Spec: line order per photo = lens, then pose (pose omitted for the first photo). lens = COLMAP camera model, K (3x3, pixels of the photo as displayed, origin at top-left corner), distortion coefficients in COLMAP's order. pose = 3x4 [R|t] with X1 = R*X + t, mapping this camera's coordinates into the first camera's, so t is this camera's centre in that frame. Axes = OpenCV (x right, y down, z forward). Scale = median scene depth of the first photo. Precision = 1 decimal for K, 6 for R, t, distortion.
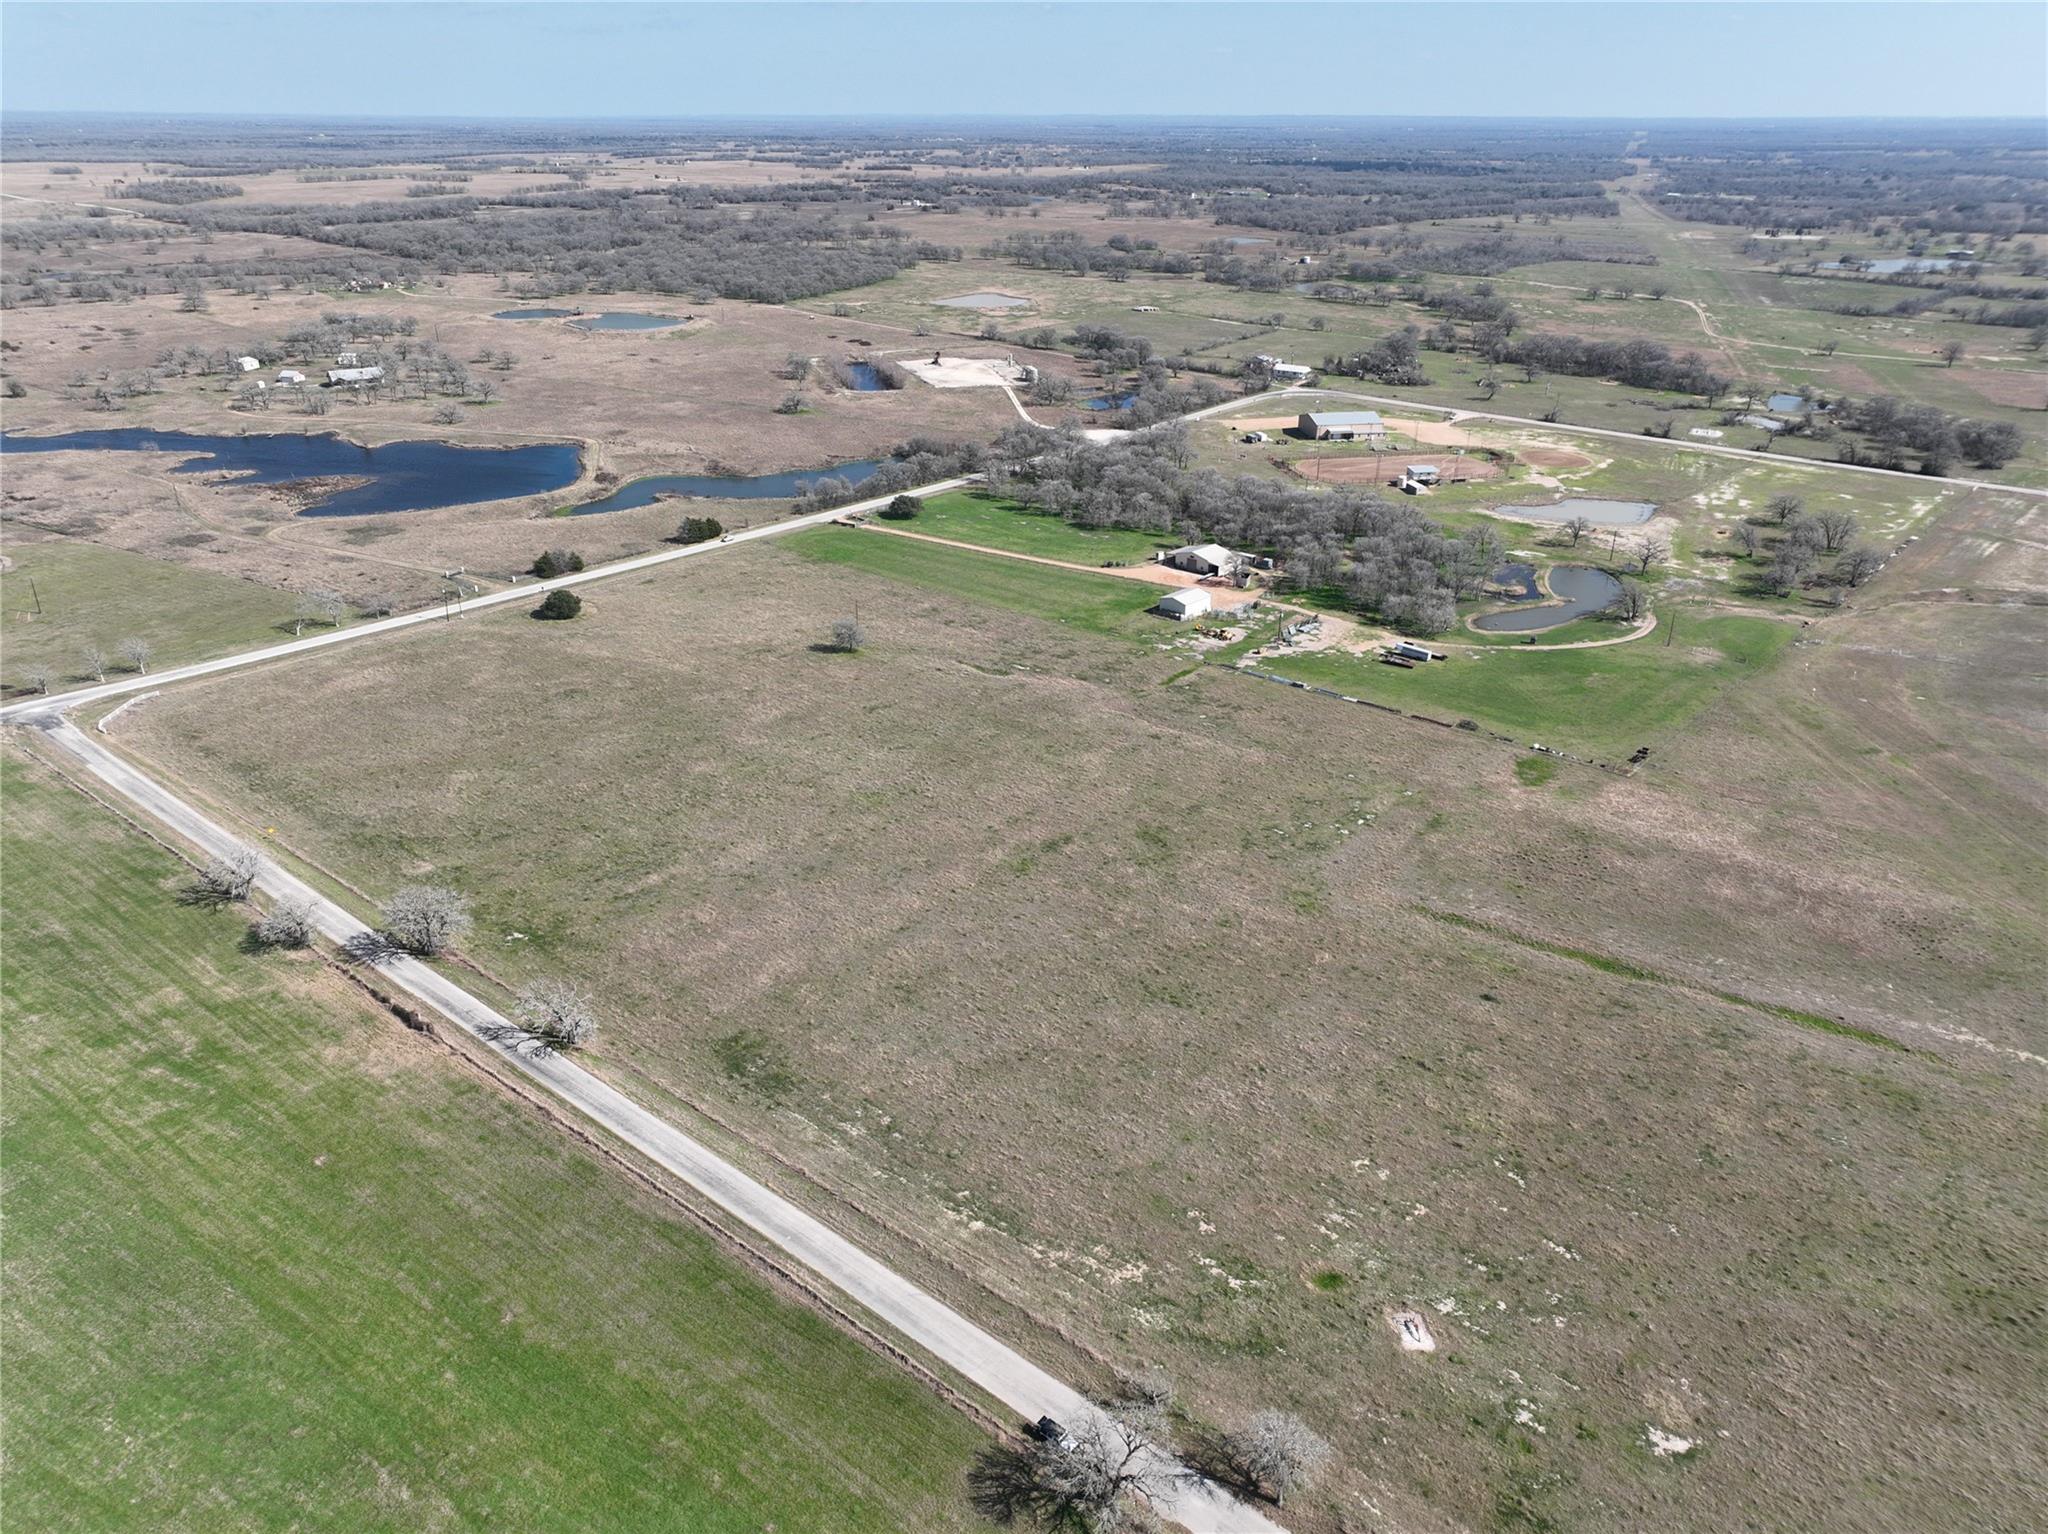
lens RADIAL K [[1438.8, 0, 1021.7], [0, 1438.8, 757.8], [0, 0, 1]] dist [-0.004525, 0.020767]
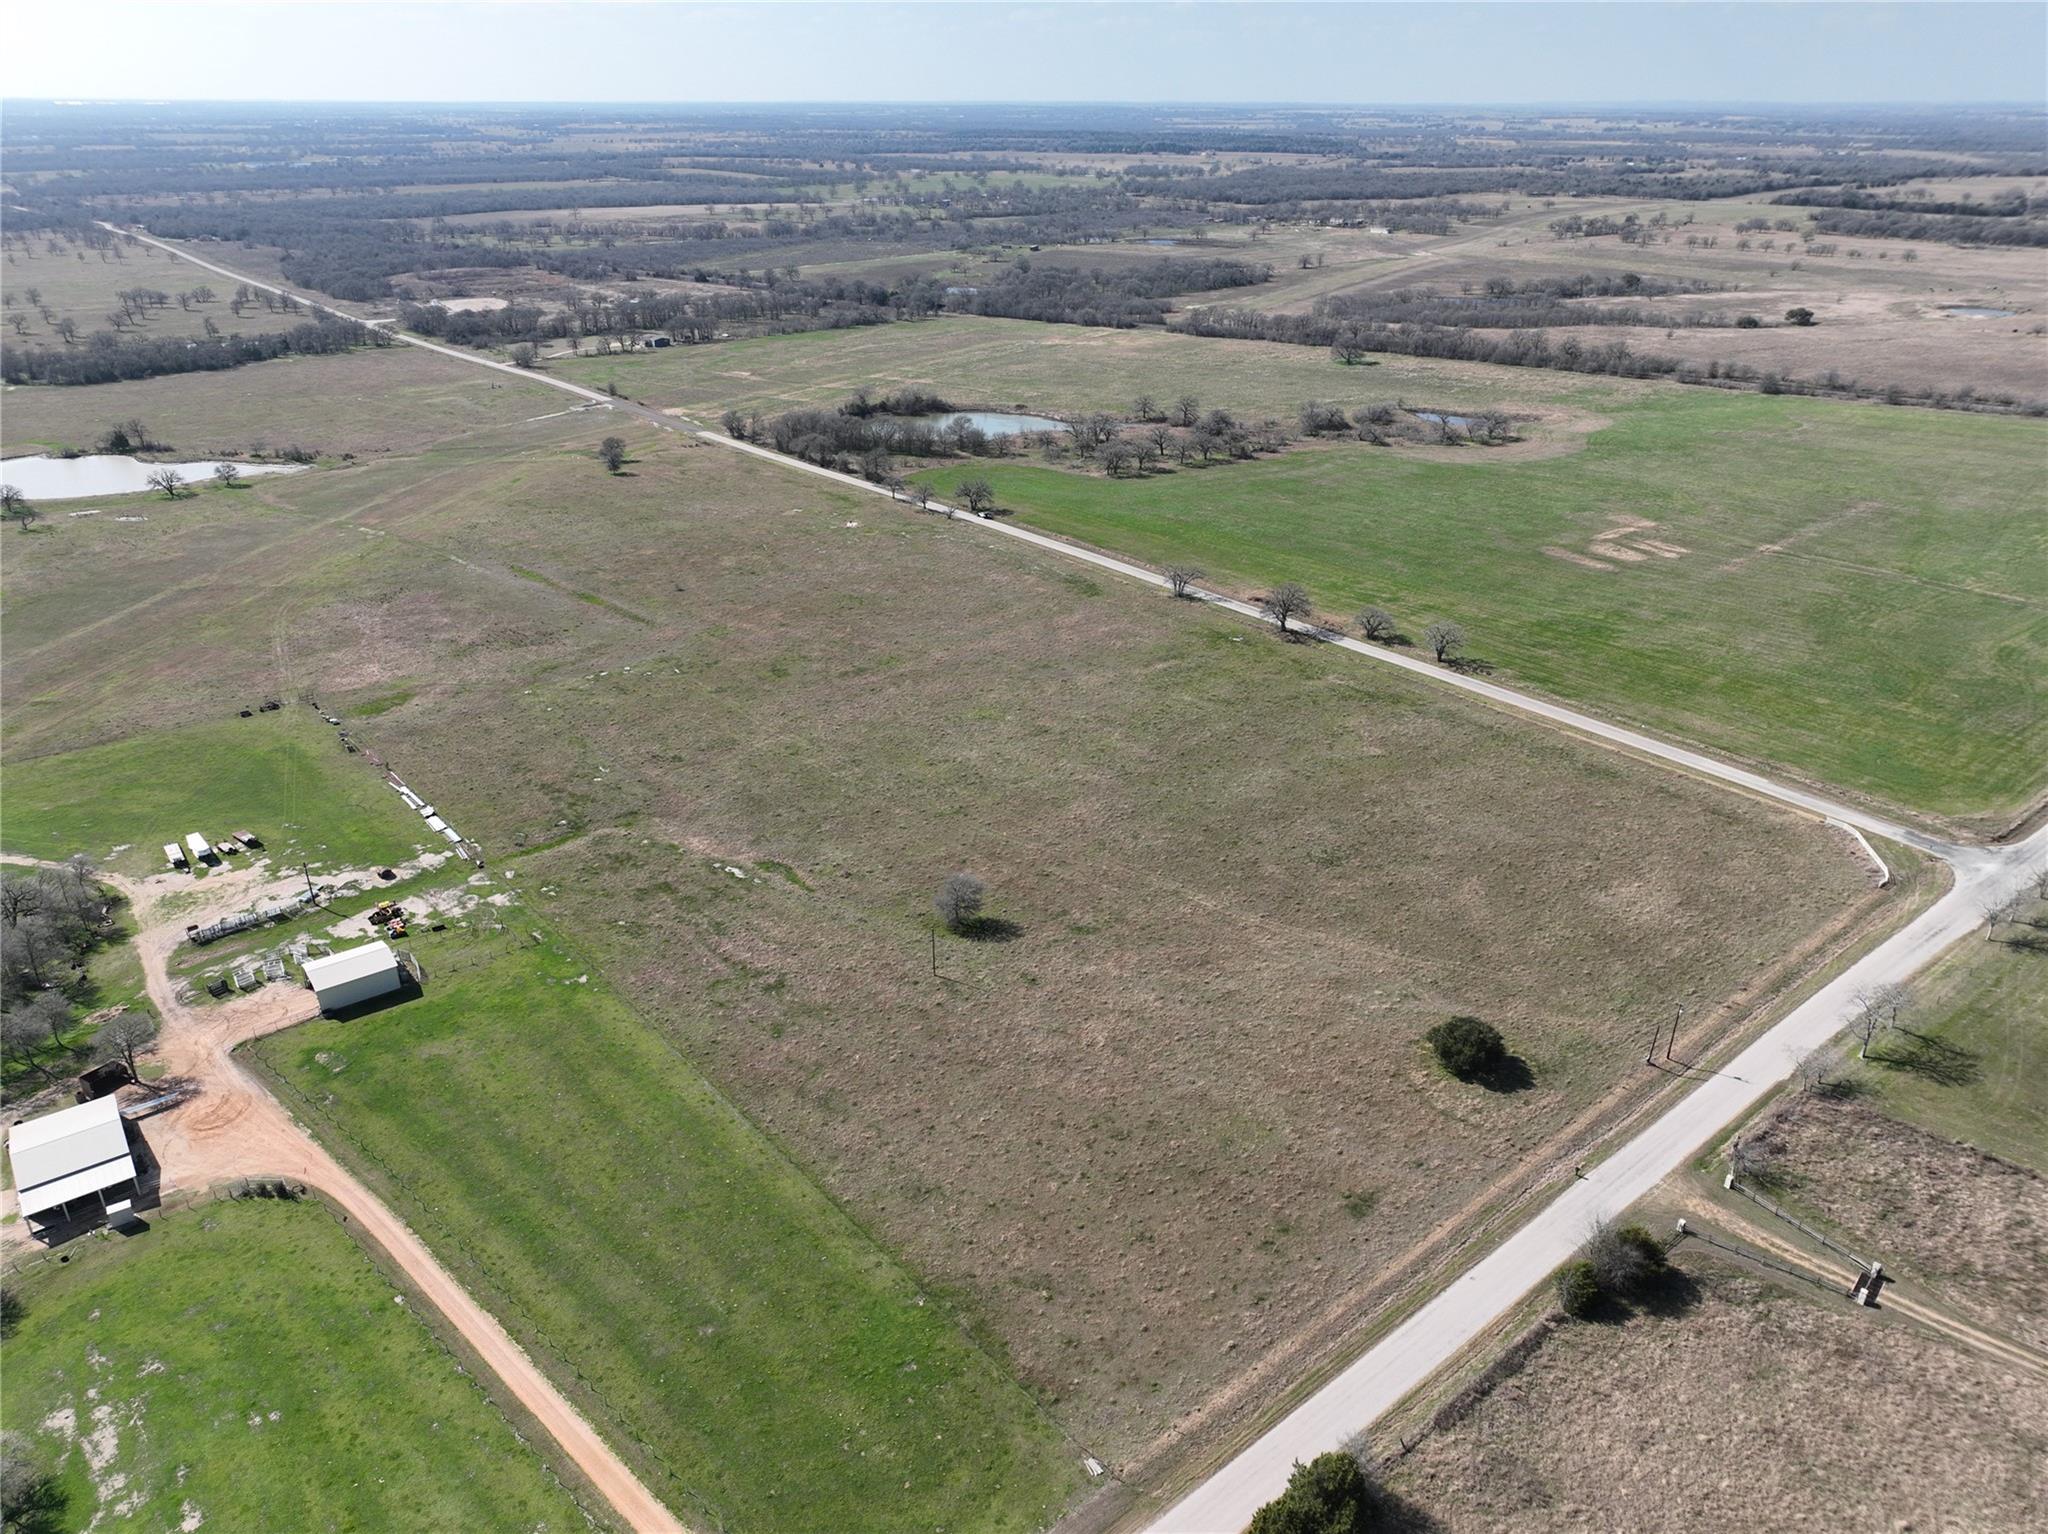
lens RADIAL K [[1438.8, 0, 1023.2], [0, 1438.8, 769.1], [0, 0, 1]] dist [-0.004525, 0.020767]
pose [[-0.982538, -0.084180, 0.165927, -0.256101], [0.071320, 0.653278, 0.753751, -0.626288], [-0.171848, 0.752424, -0.635867, 1.383246]]
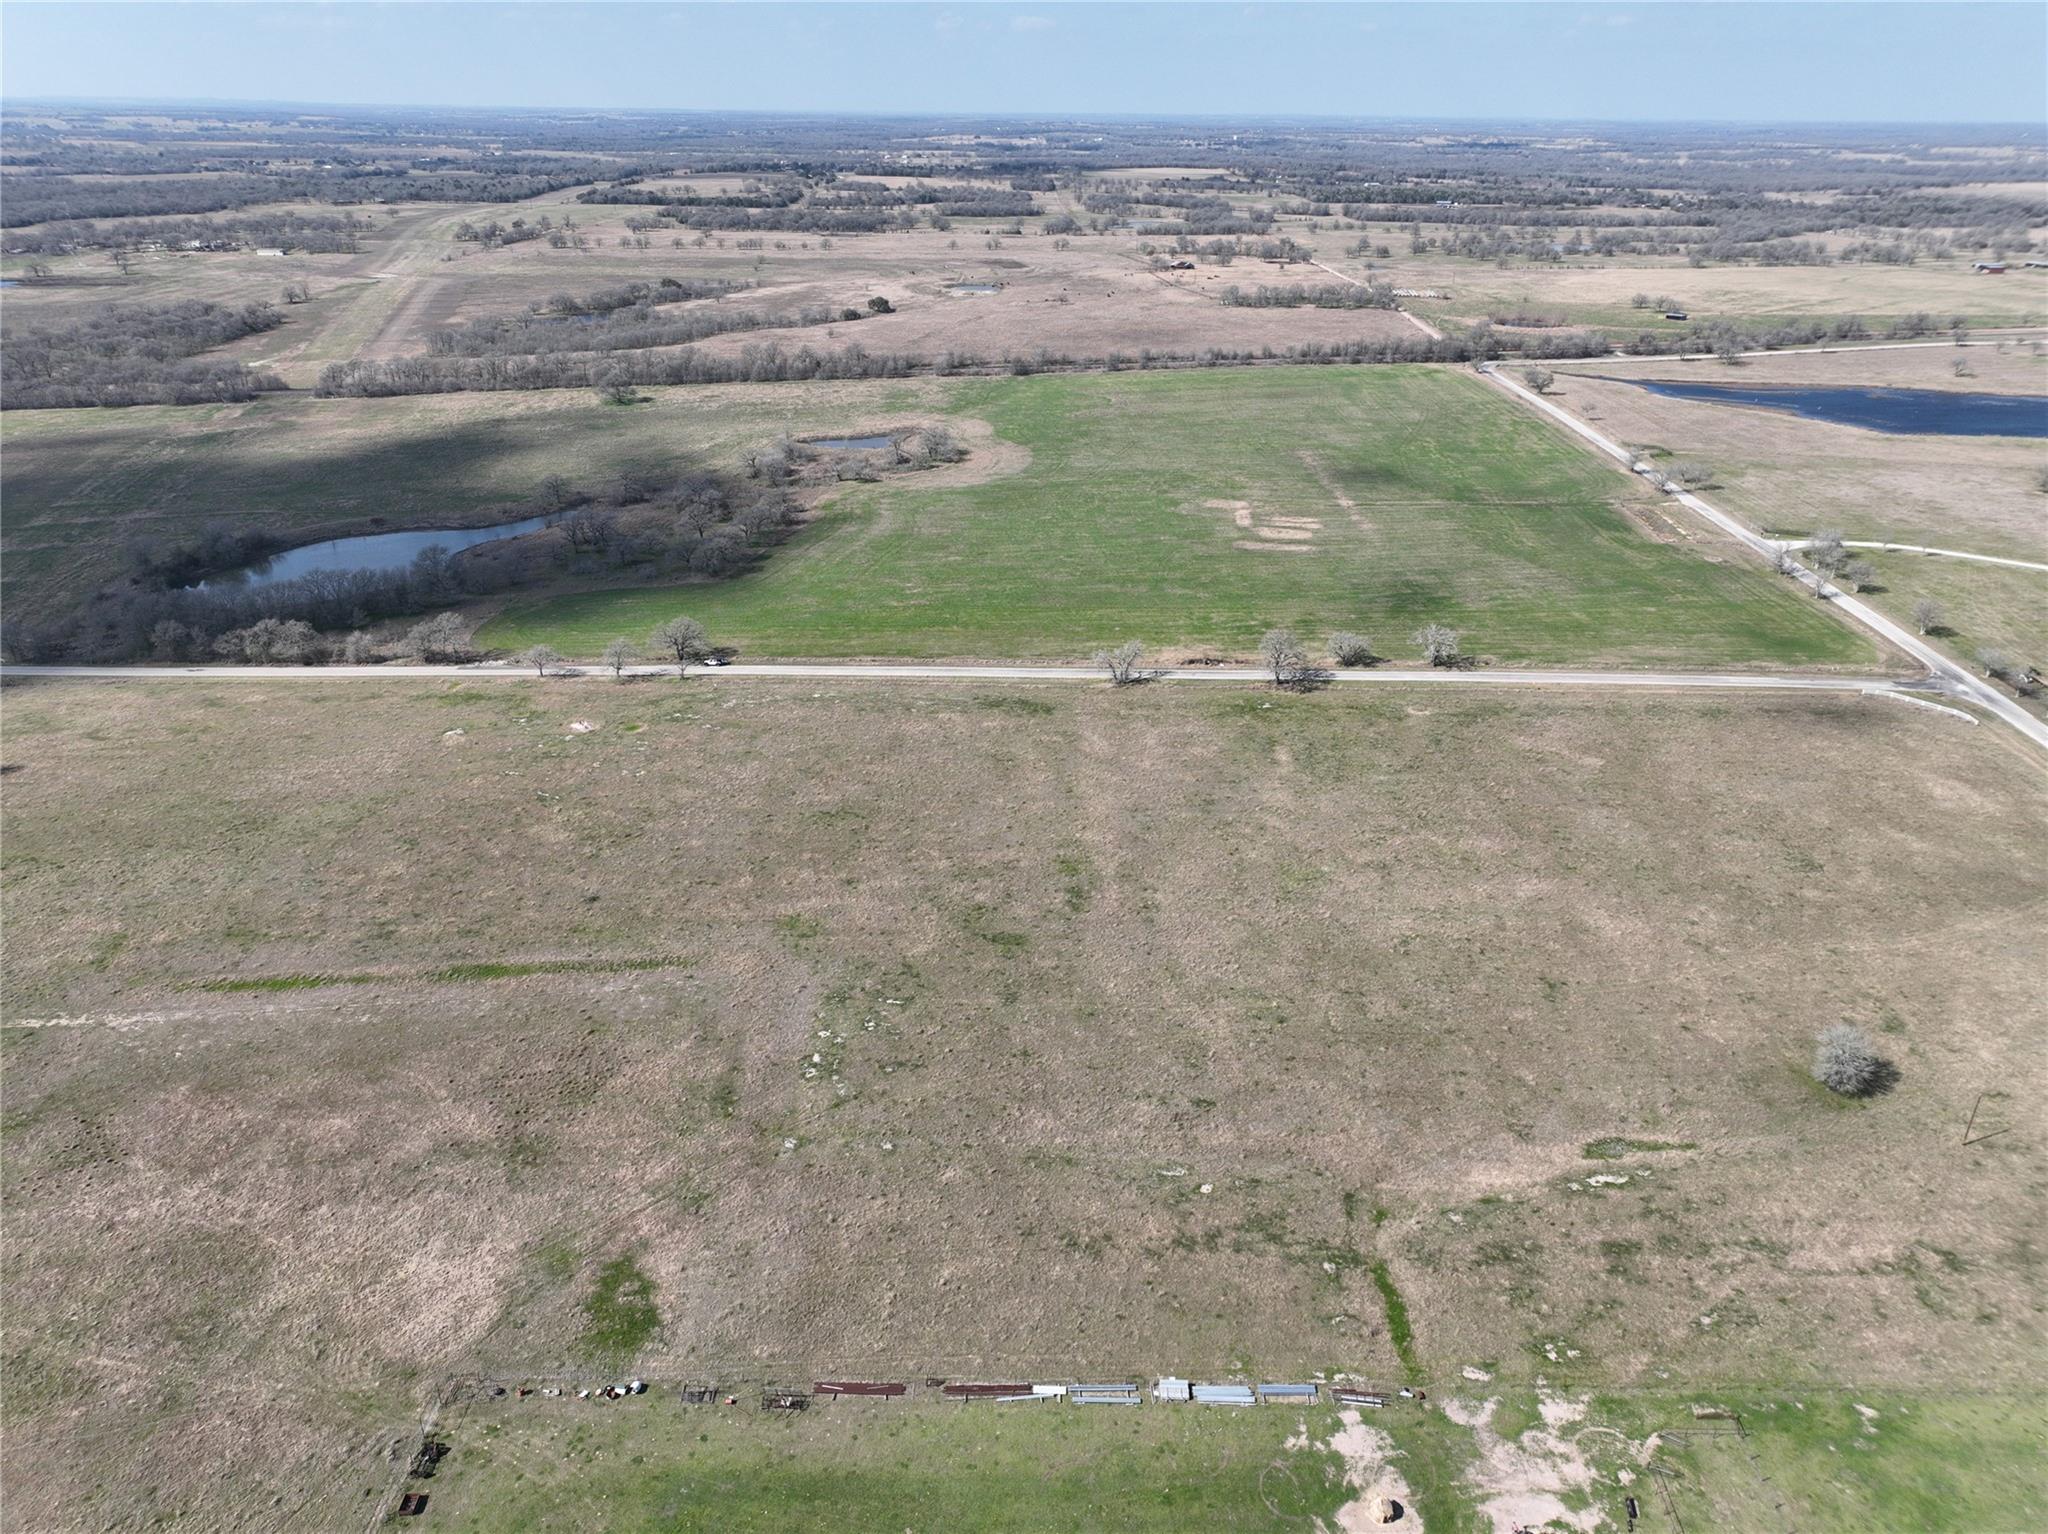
lens RADIAL K [[1438.8, 0, 1025.6], [0, 1438.8, 774.9], [0, 0, 1]] dist [-0.004525, 0.020767]
pose [[-0.772053, 0.257559, -0.581031, 0.423126], [-0.273807, 0.690228, 0.669788, -0.451850], [0.573554, 0.676202, -0.462371, 1.011585]]
